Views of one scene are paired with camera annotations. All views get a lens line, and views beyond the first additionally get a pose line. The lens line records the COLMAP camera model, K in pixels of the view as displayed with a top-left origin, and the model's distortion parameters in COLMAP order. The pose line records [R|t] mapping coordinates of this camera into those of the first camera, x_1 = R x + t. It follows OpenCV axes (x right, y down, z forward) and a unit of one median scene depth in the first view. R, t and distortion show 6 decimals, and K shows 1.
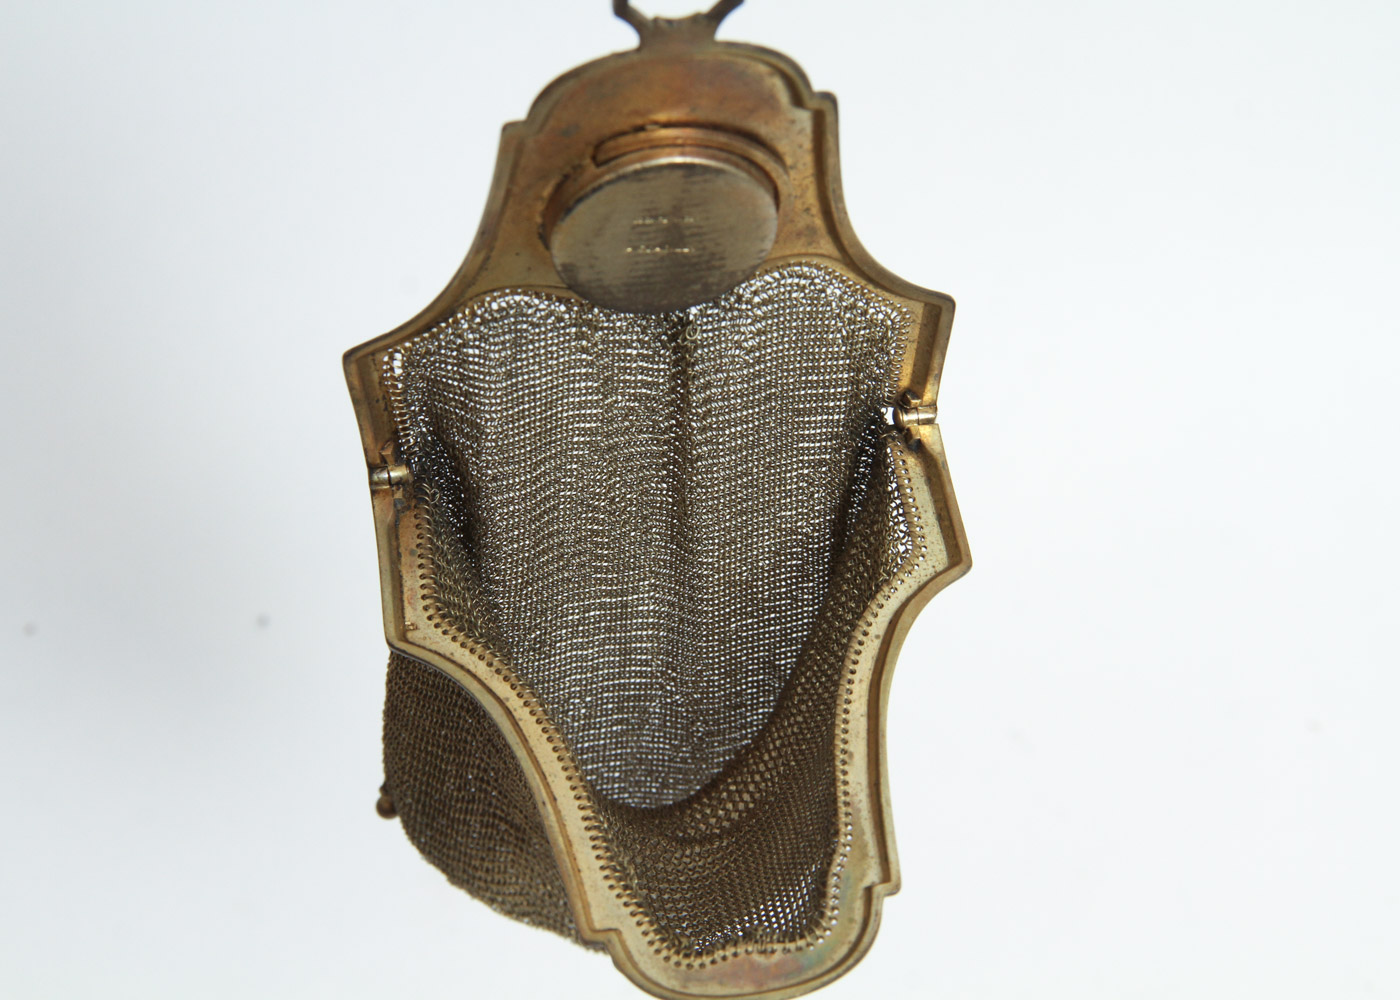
lens RADIAL K [[4598.8, 0, 701.1], [0, 4598.8, 500.7], [0, 0, 1]] dist [0.304173, 0.000000]
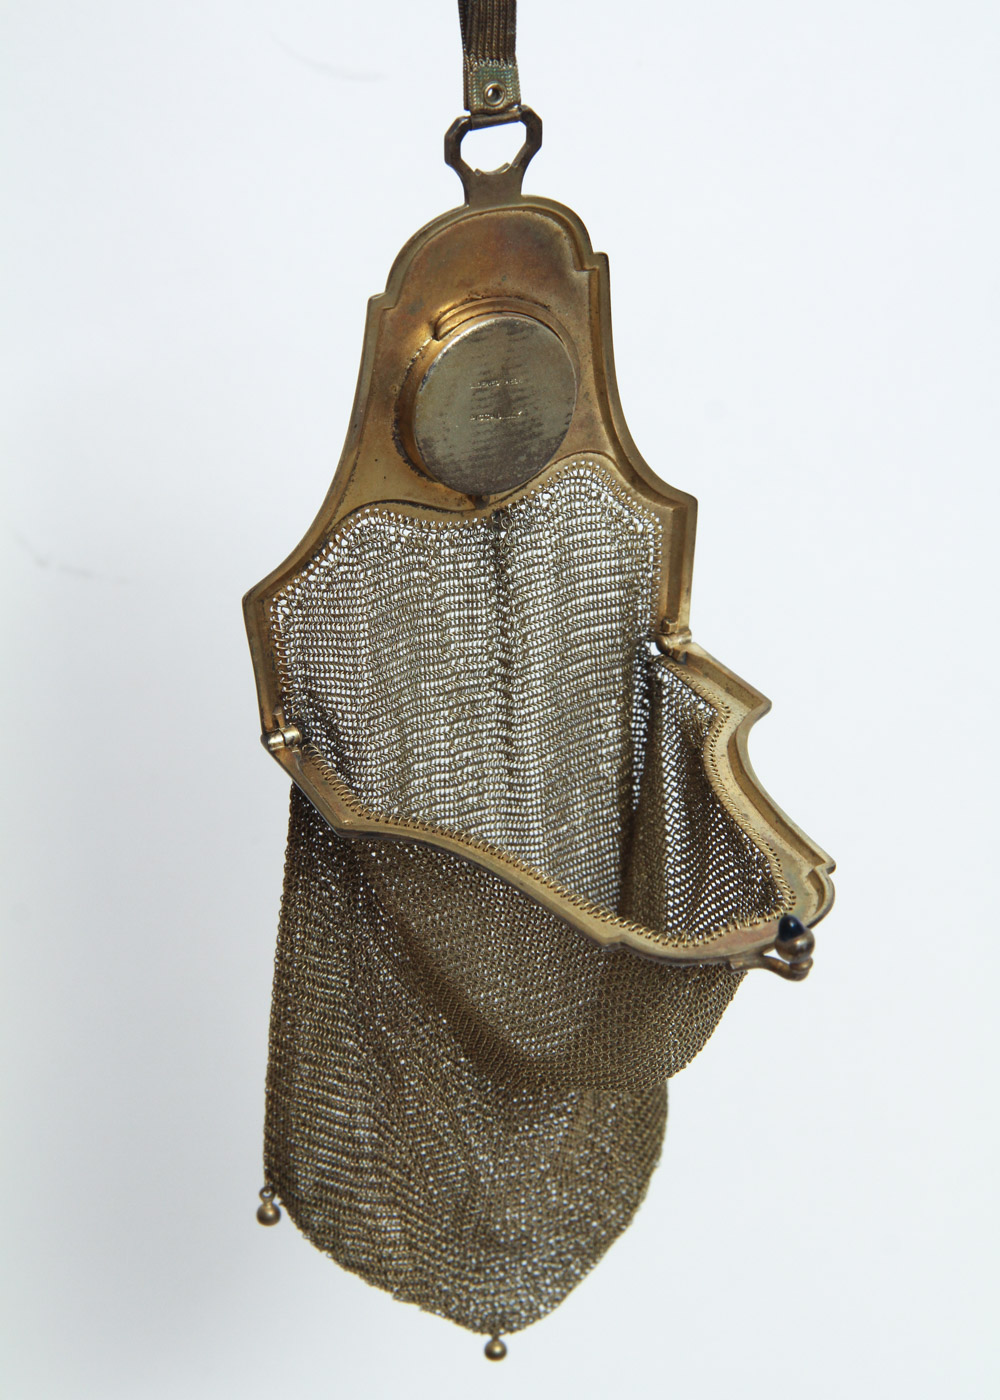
lens RADIAL K [[4598.8, 0, 498.6], [0, 4598.8, 699.3], [0, 0, 1]] dist [0.304173, 0.000000]
pose [[0.921140, -0.136240, 0.364610, -0.464066], [0.321102, 0.795418, -0.514007, 0.634500], [-0.219989, 0.590549, 0.776438, 0.087192]]
